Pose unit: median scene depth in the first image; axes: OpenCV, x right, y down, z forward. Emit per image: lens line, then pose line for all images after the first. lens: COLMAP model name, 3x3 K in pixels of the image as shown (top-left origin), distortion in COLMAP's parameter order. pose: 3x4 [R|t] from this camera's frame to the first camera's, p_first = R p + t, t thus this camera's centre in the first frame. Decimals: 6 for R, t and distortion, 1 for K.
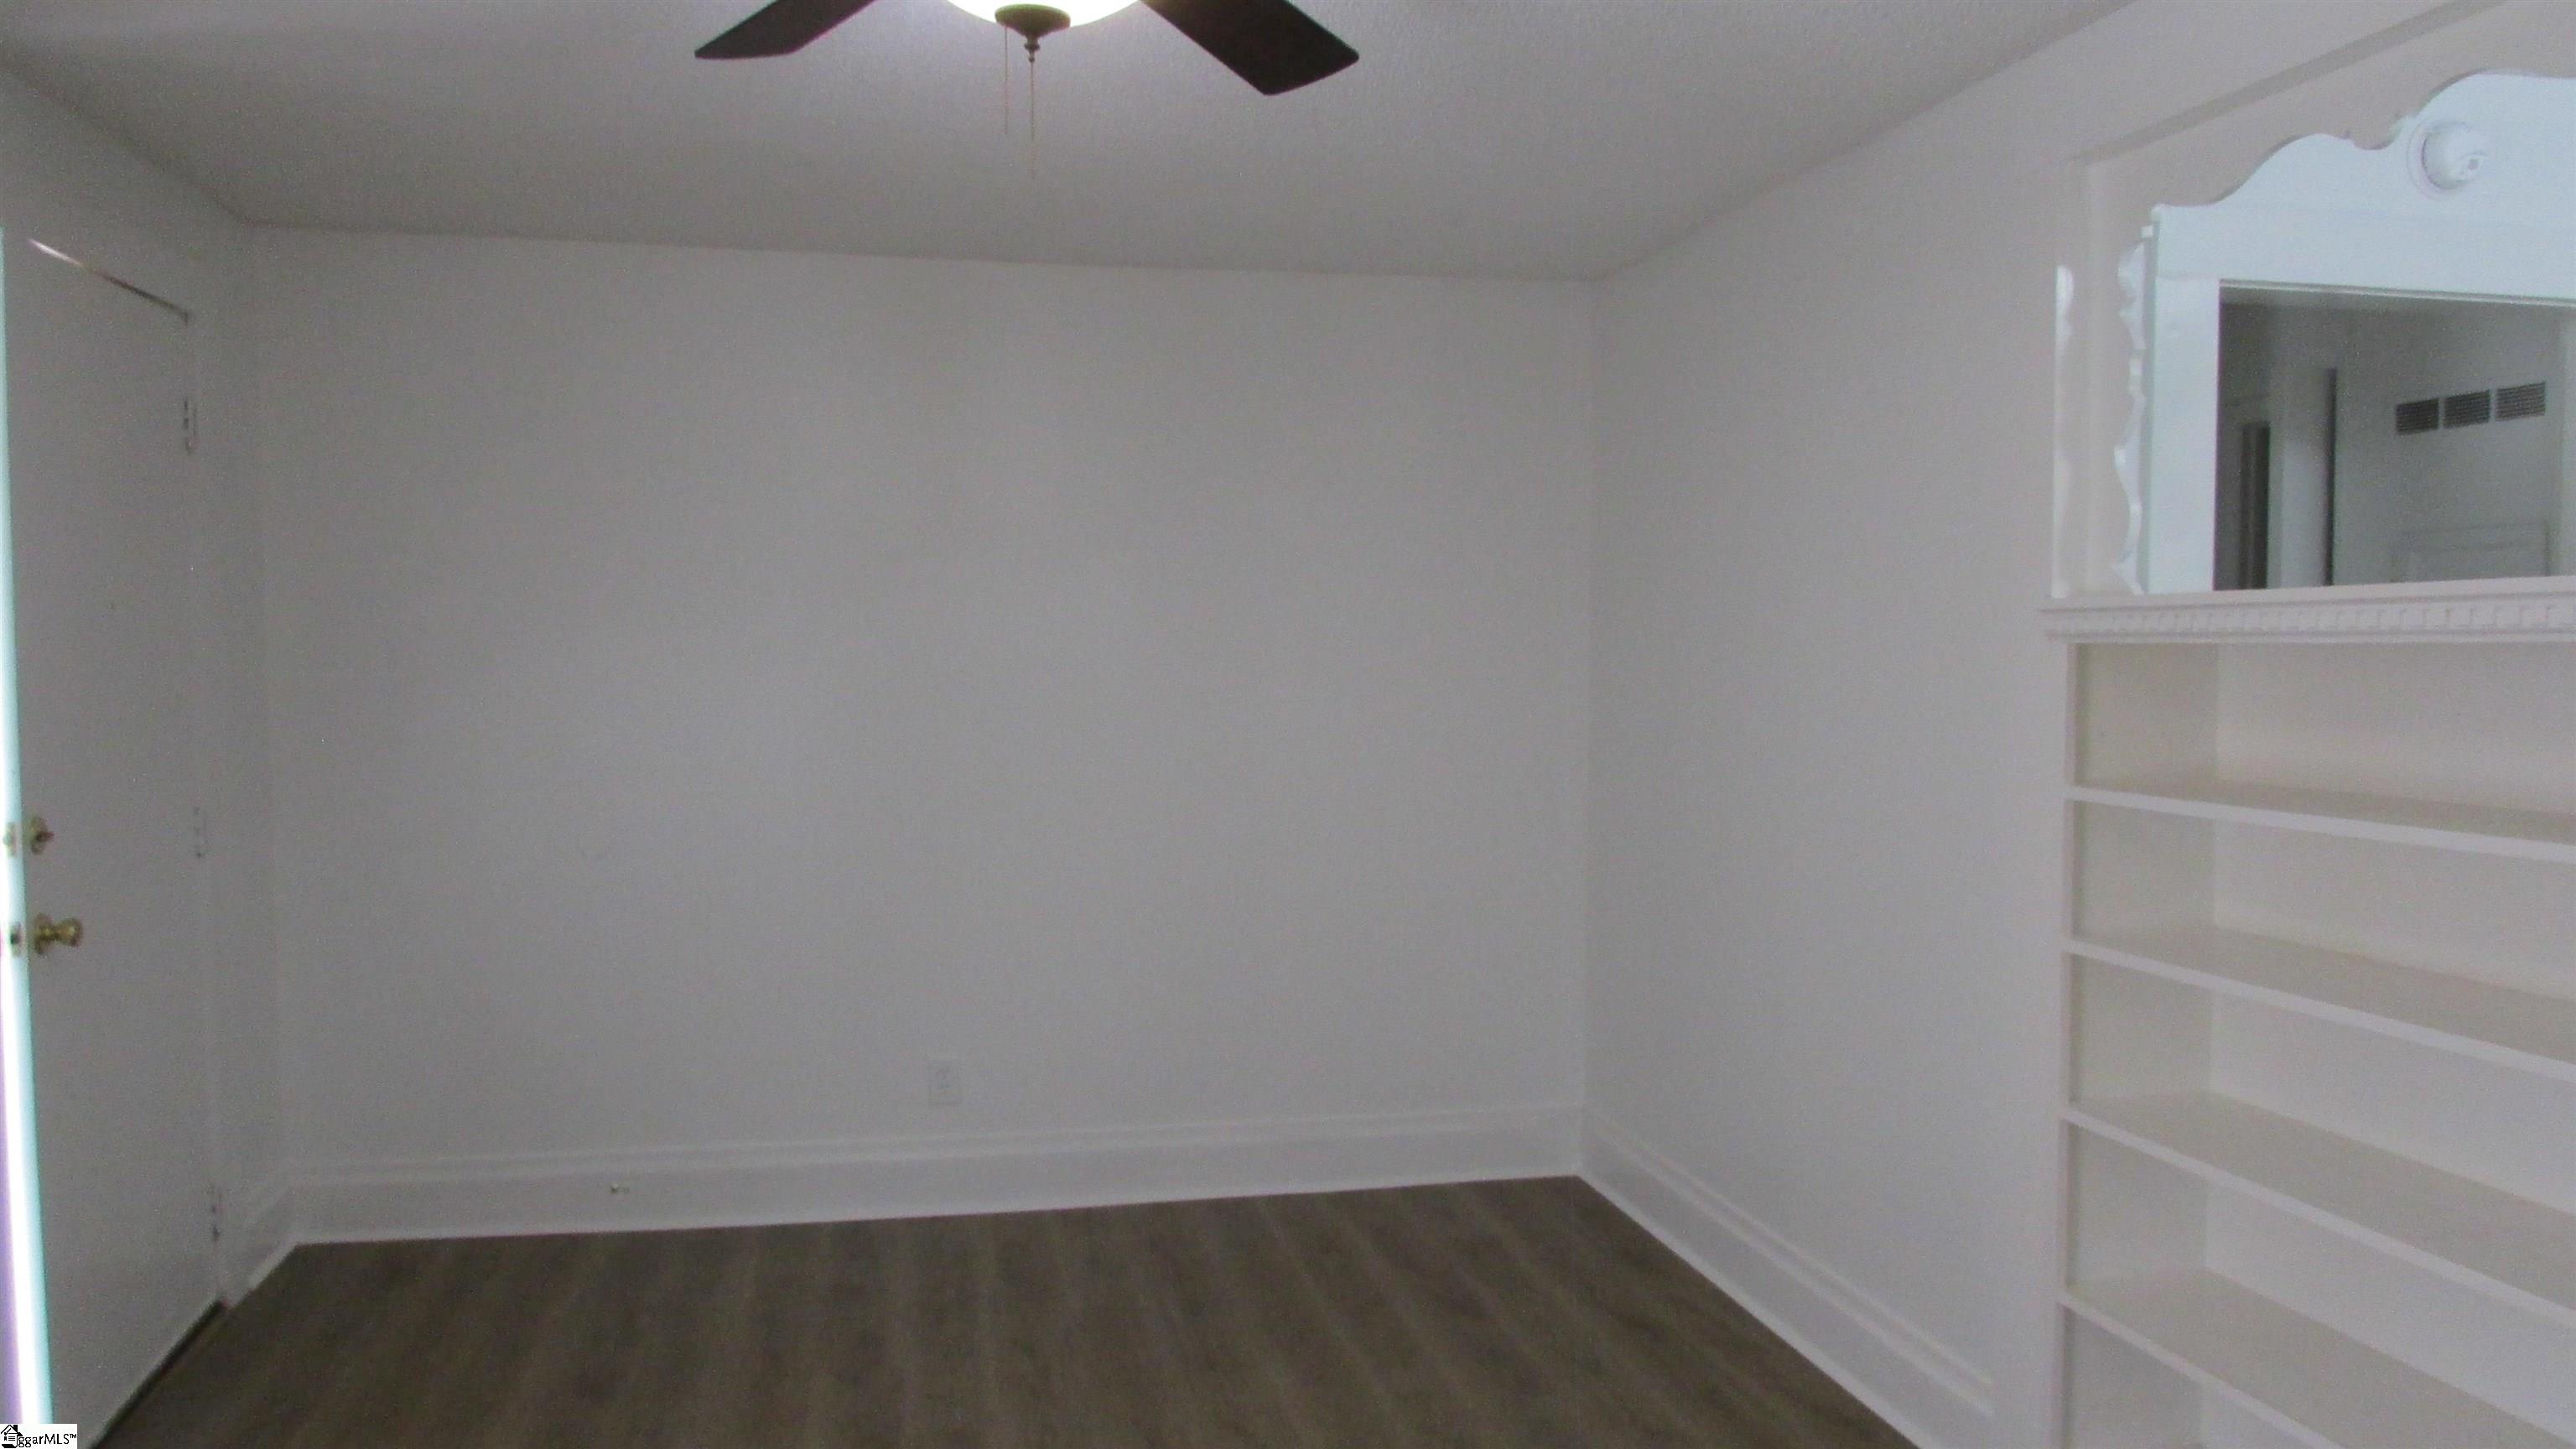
lens RADIAL K [[1819.9, 0, 1293.6], [0, 1819.9, 733.2], [0, 0, 1]] dist [-0.036594, 0.005434]
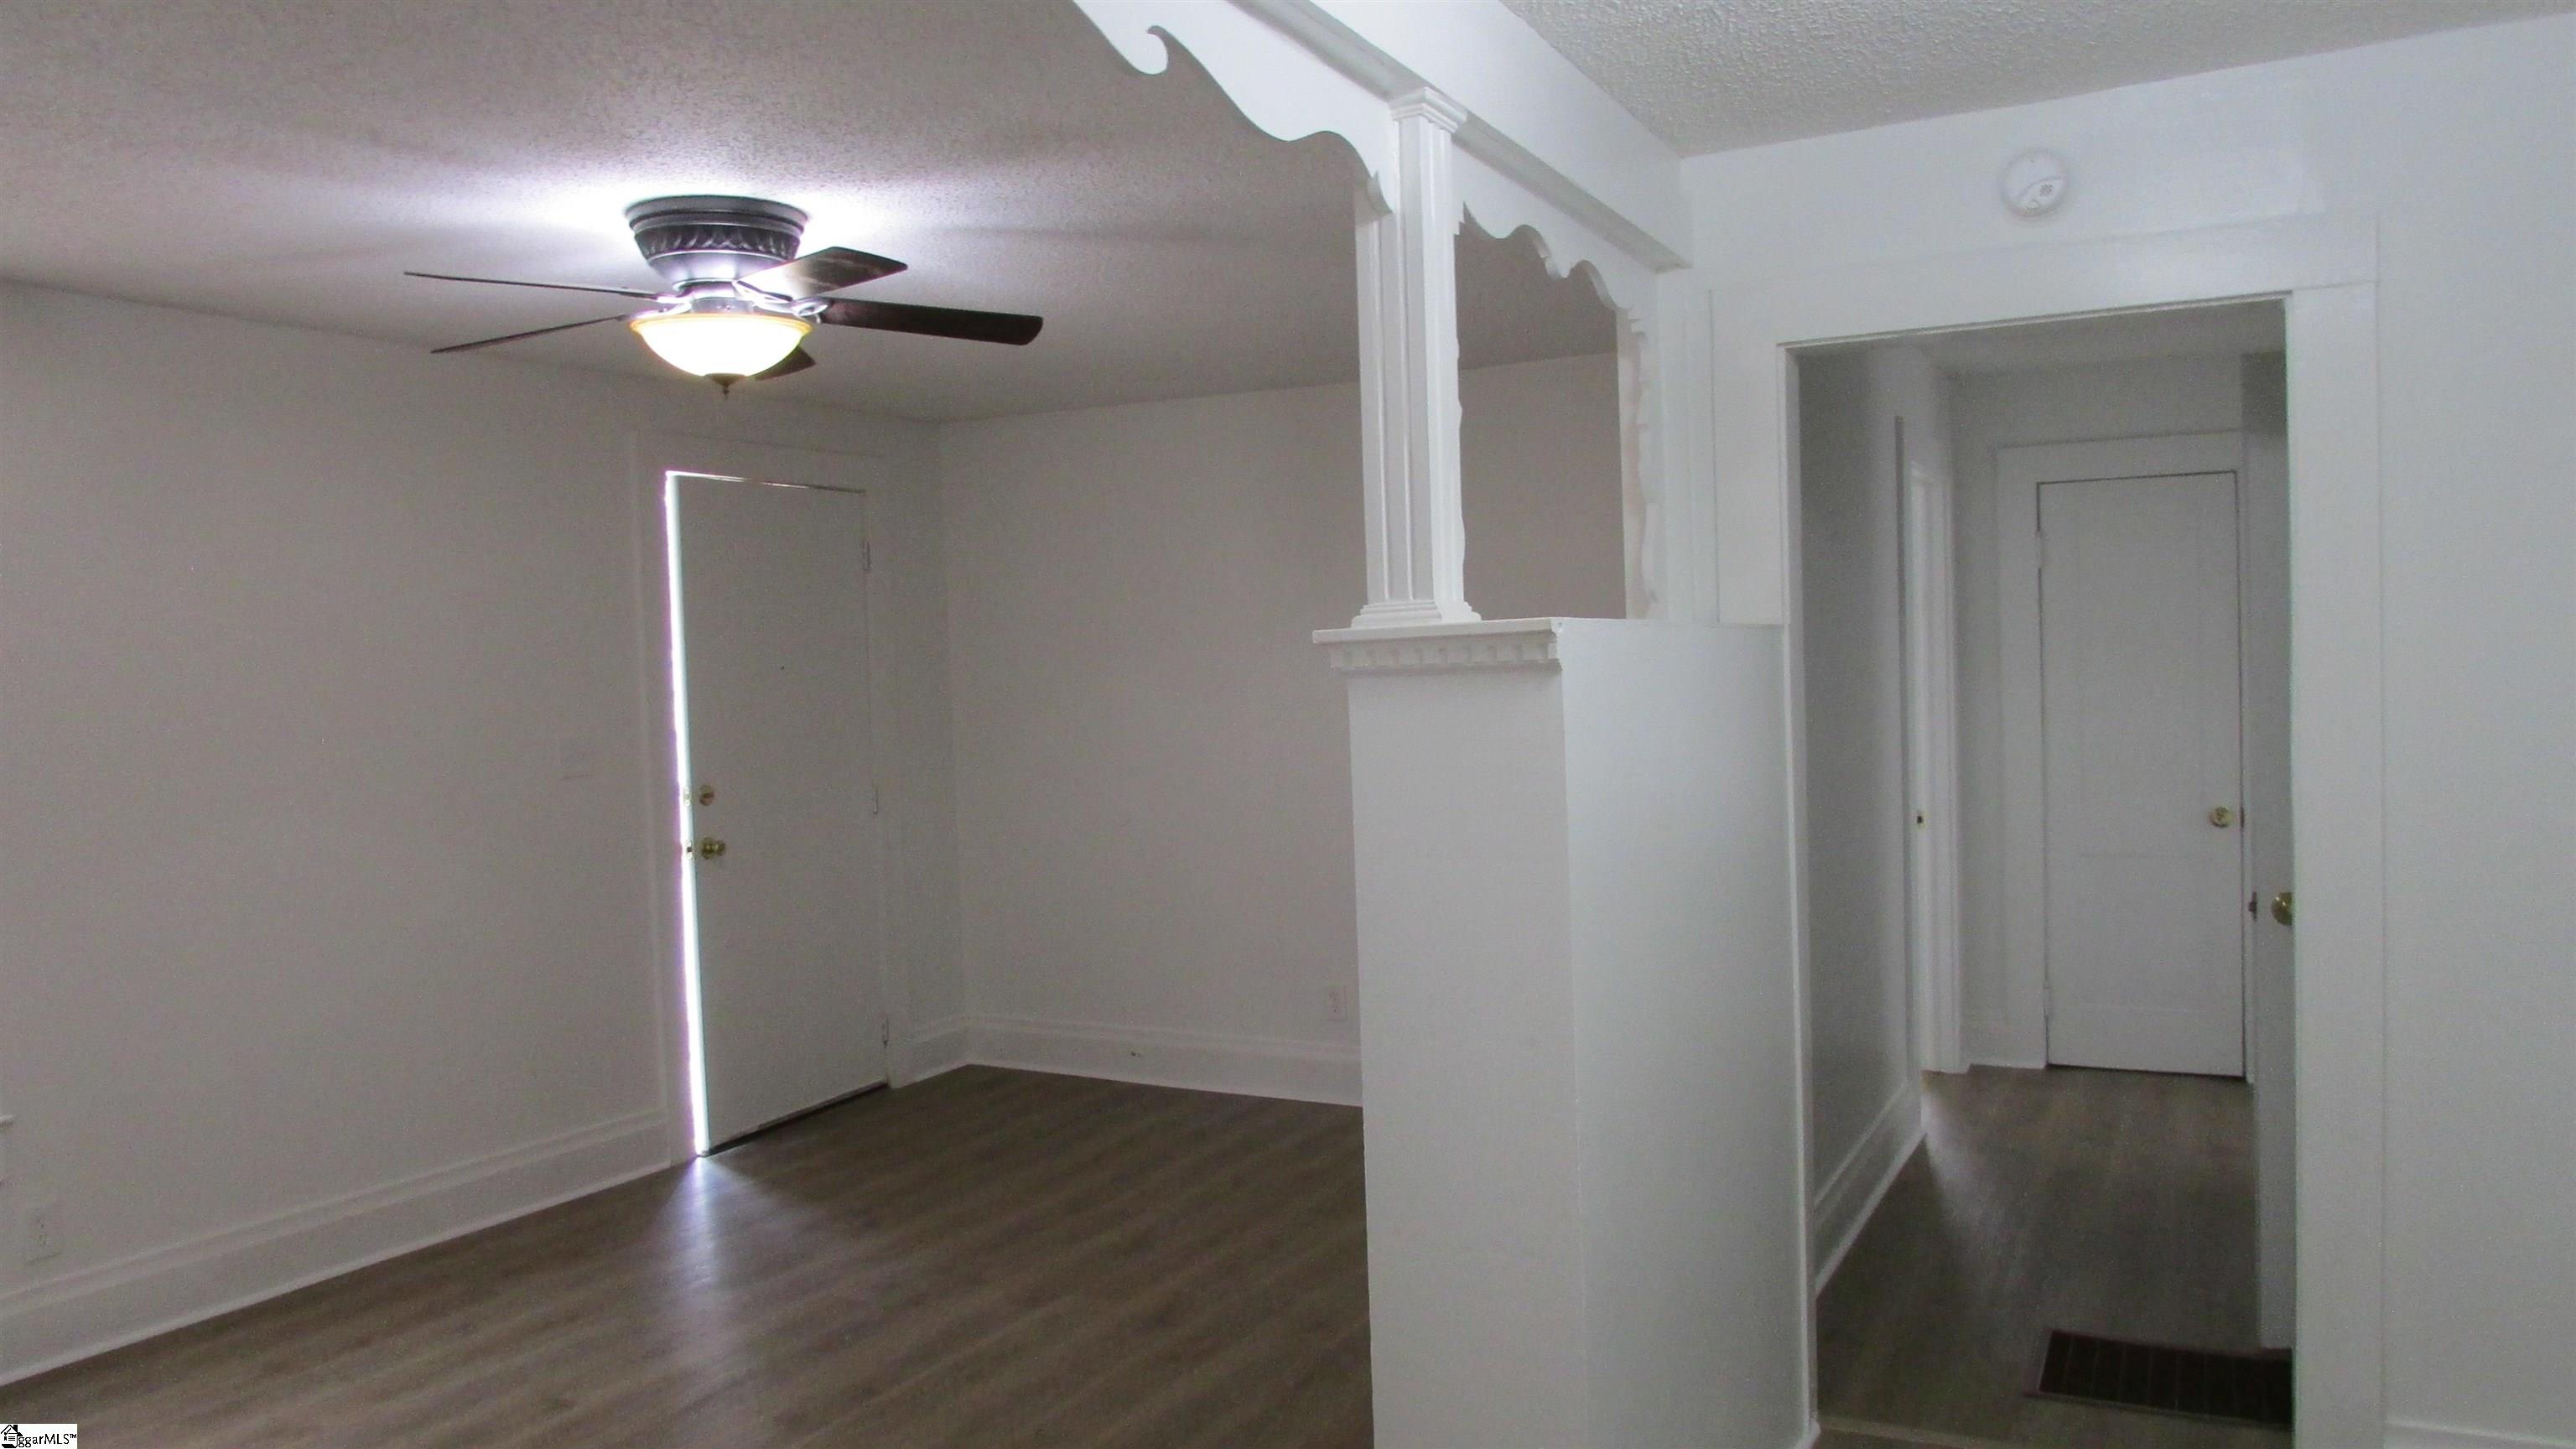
lens RADIAL K [[1817.9, 0, 1288.0], [0, 1817.9, 724.5], [0, 0, 1]] dist [-0.024352, -0.001779]
pose [[0.770542, -0.003322, -0.637381, 0.999267], [0.000559, 0.999990, -0.004536, -0.008254], [0.637390, 0.003139, 0.770535, -0.072342]]
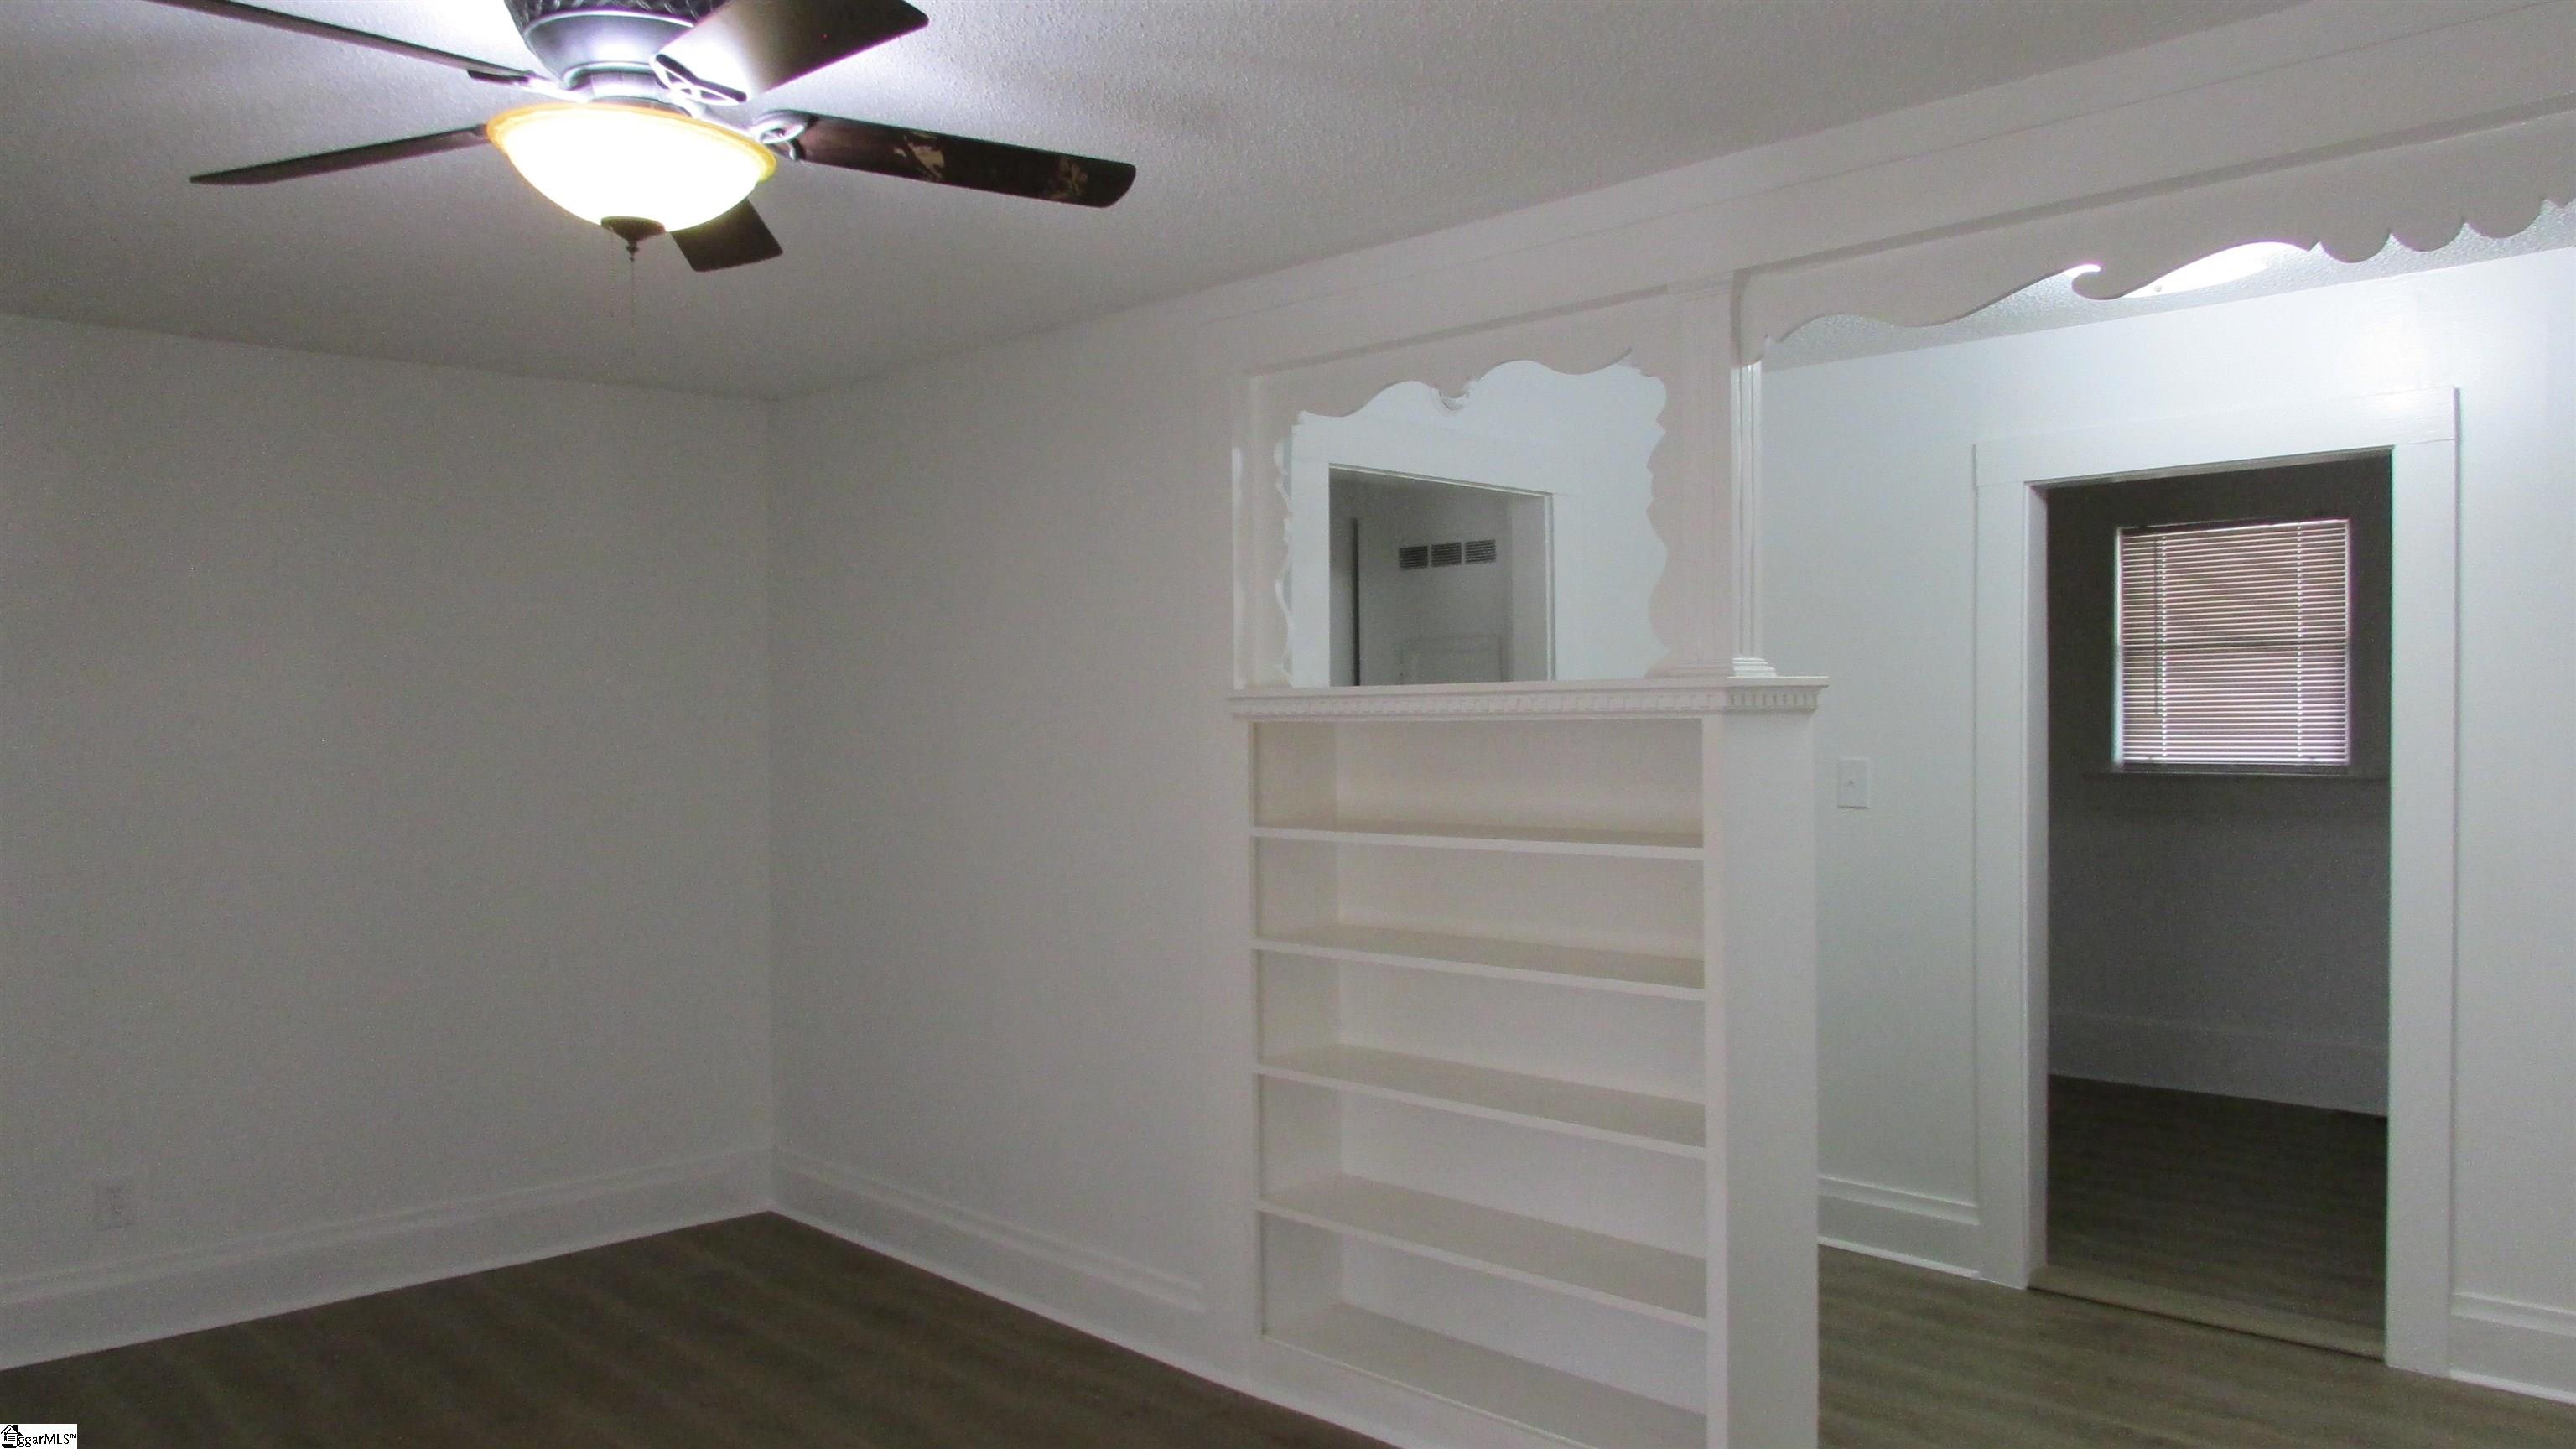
lens RADIAL K [[1819.9, 0, 1293.6], [0, 1819.9, 733.2], [0, 0, 1]] dist [-0.036594, 0.005434]
pose [[0.843921, -0.010209, 0.536370, -0.273014], [0.034276, 0.998802, -0.034918, 0.007405], [-0.535371, 0.047852, 0.843260, -0.173789]]
